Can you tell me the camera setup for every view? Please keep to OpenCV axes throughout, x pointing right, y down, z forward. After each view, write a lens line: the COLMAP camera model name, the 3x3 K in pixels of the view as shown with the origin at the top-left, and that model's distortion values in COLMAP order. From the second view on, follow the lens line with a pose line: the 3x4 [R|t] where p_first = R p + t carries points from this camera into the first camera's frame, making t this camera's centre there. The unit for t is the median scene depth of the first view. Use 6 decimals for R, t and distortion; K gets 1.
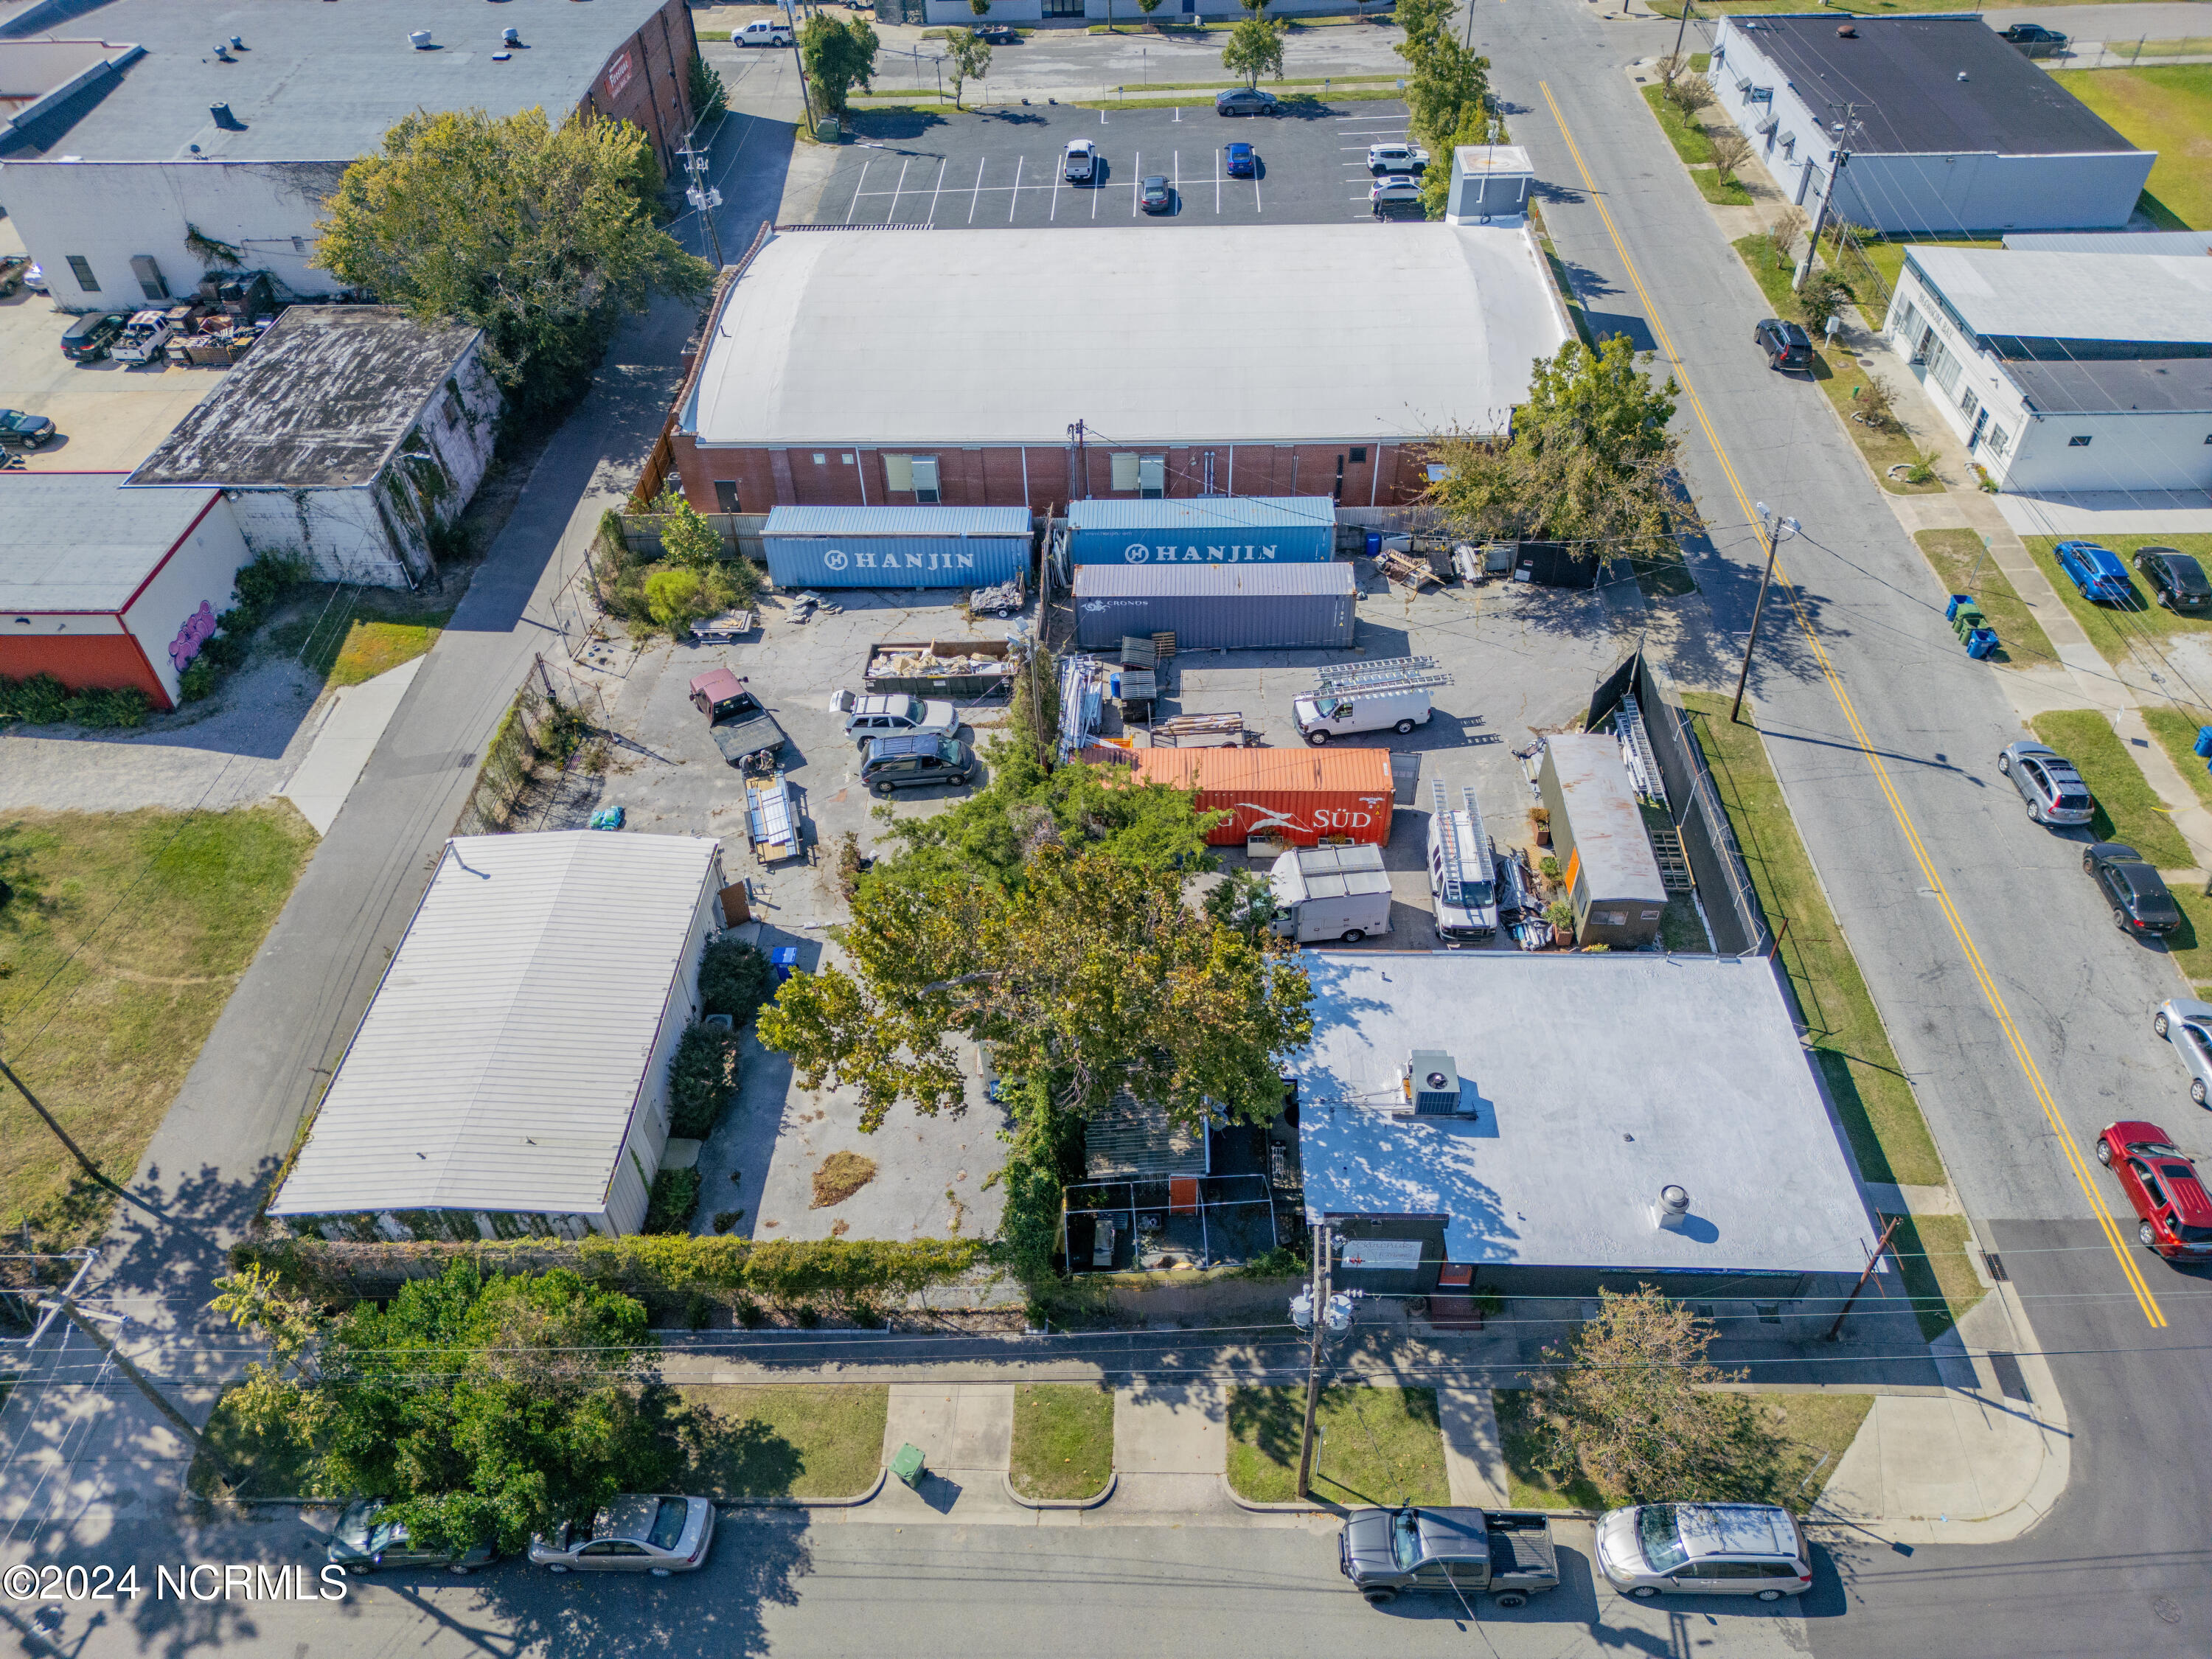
lens RADIAL K [[1543.2, 0, 1106.0], [0, 1543.2, 829.5], [0, 0, 1]] dist [0.063460, -0.059863]
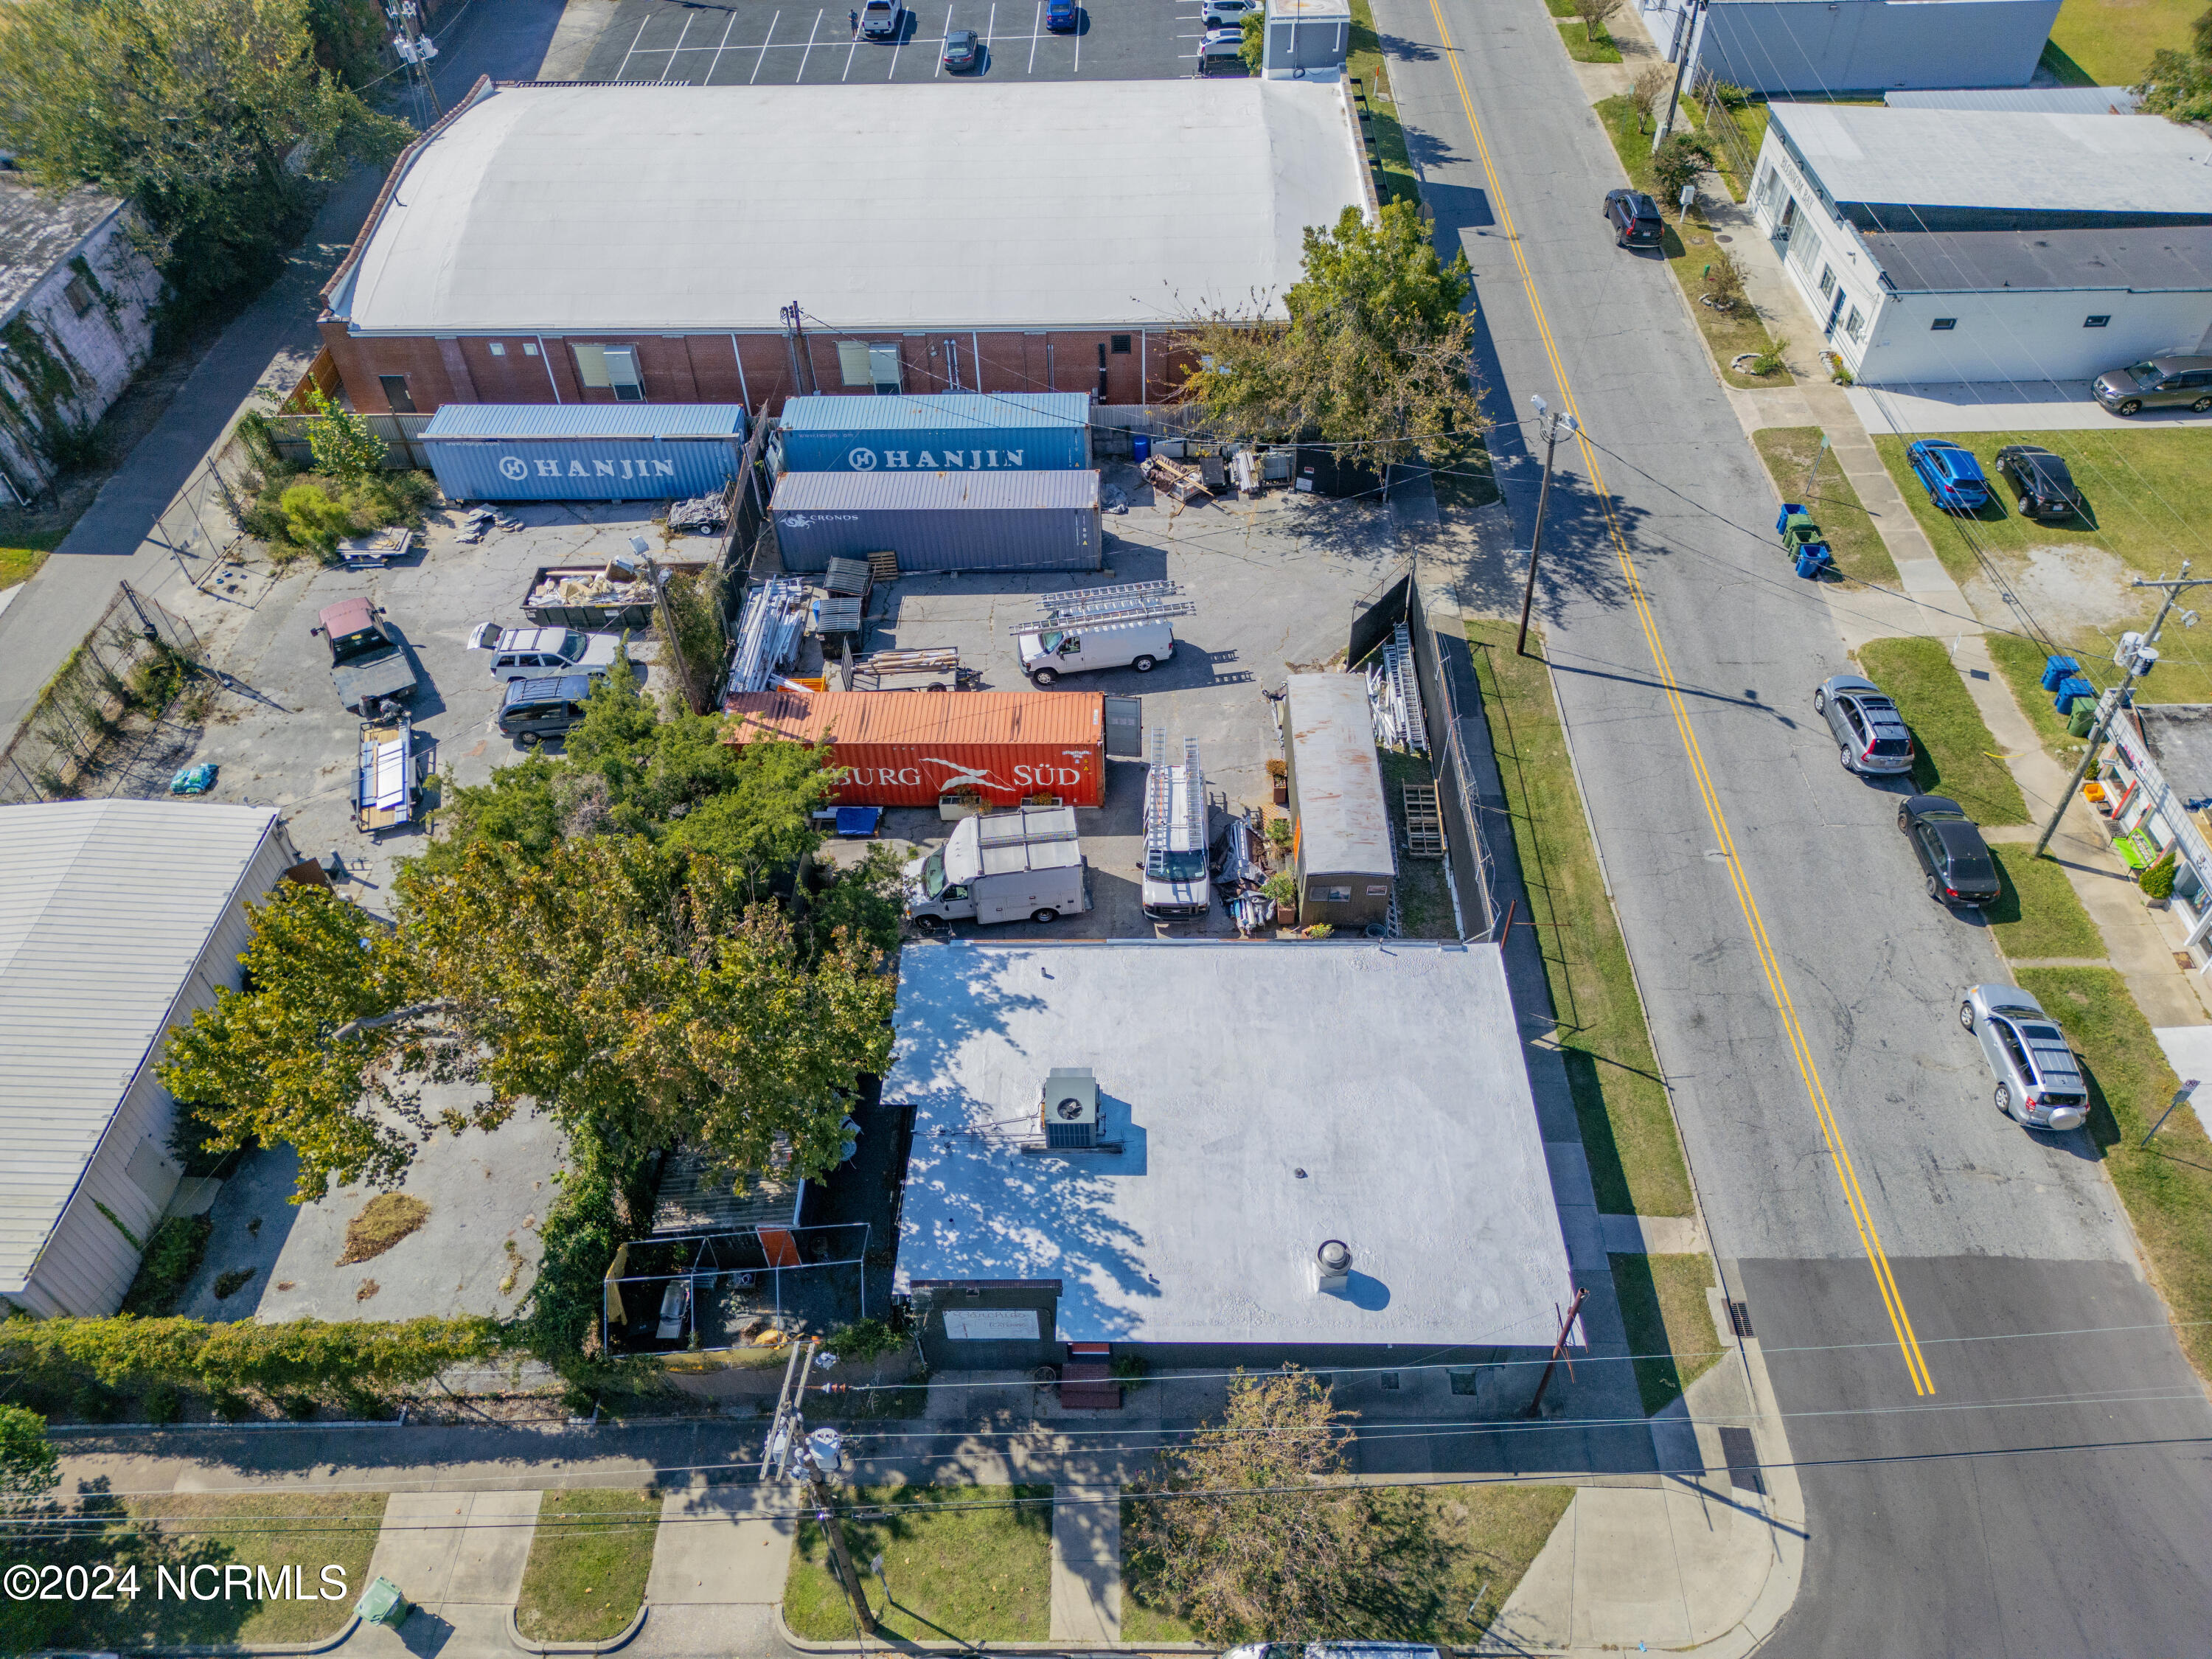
lens RADIAL K [[1545.8, 0, 1106.0], [0, 1545.8, 829.5], [0, 0, 1]] dist [0.054940, -0.043918]
pose [[0.999812, -0.009748, 0.016770, 0.149734], [0.008787, 0.998365, 0.056474, -0.021553], [-0.017293, -0.056316, 0.998263, 0.129749]]
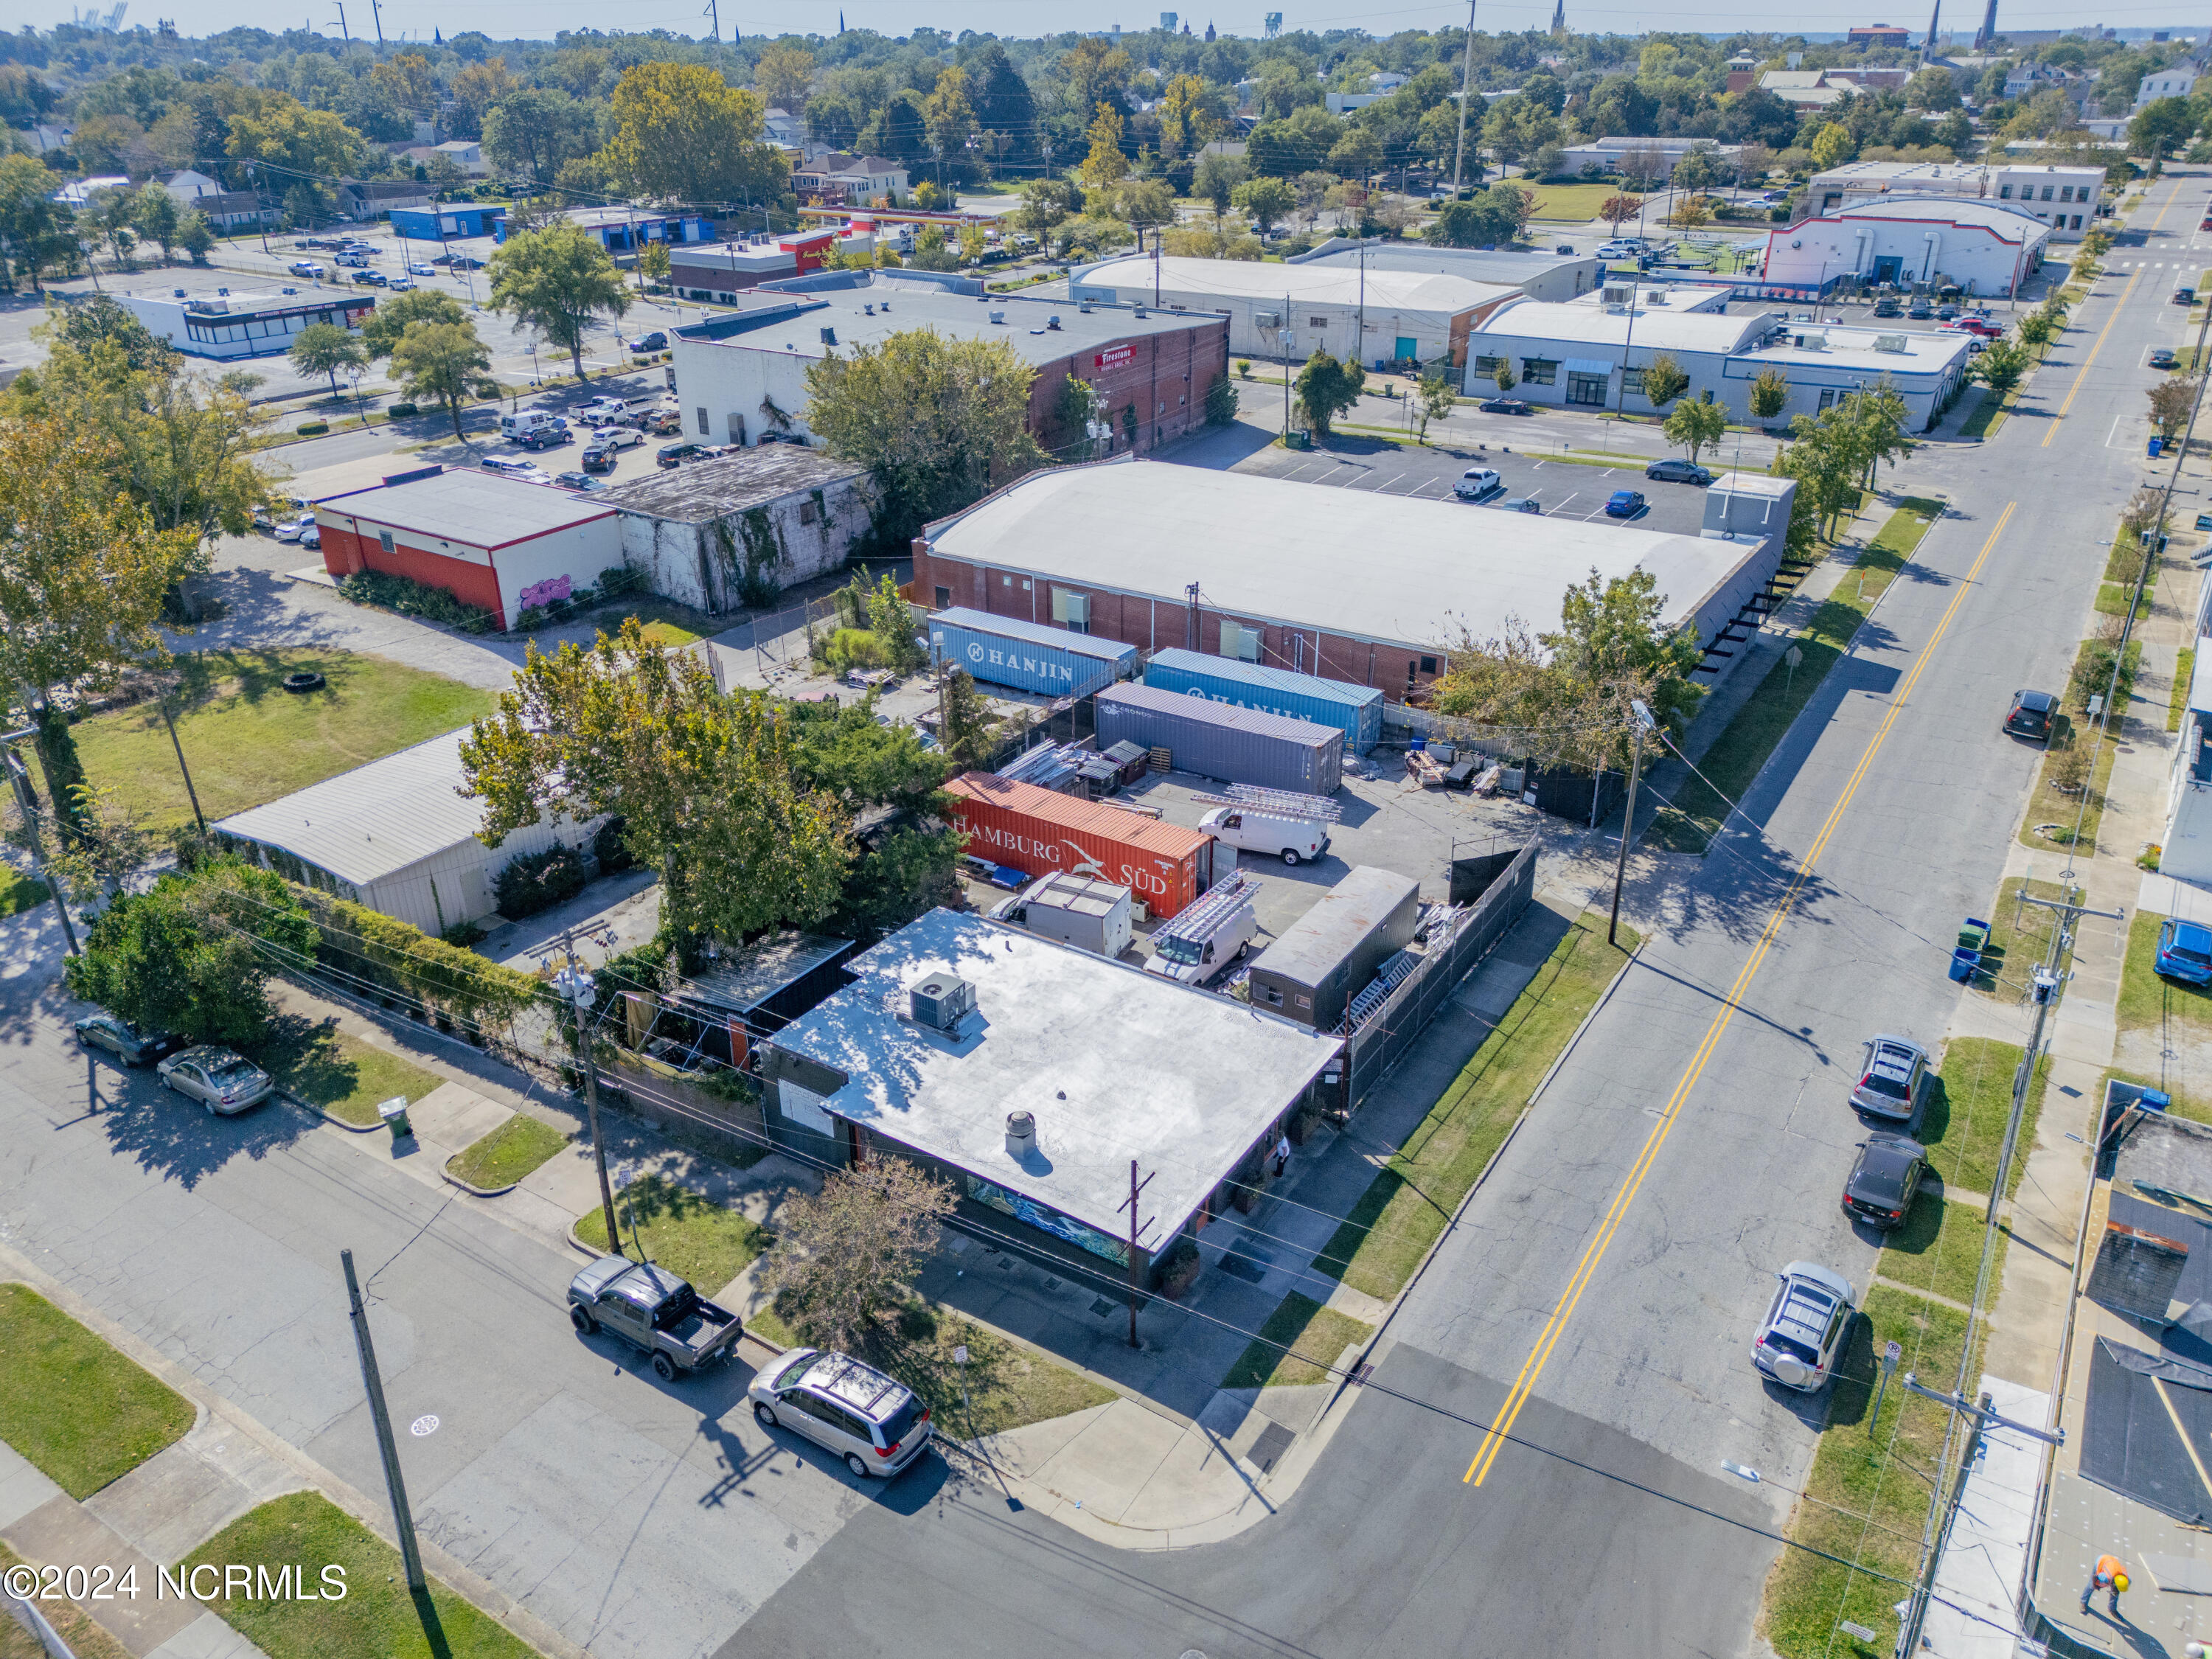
lens RADIAL K [[1578.5, 0, 1106.0], [0, 1578.5, 829.5], [0, 0, 1]] dist [0.067792, -0.067677]
pose [[0.854536, 0.250100, -0.455212, 0.534857], [-0.366633, 0.911256, -0.187597, 0.150715], [0.367897, 0.327204, 0.870396, 0.036428]]
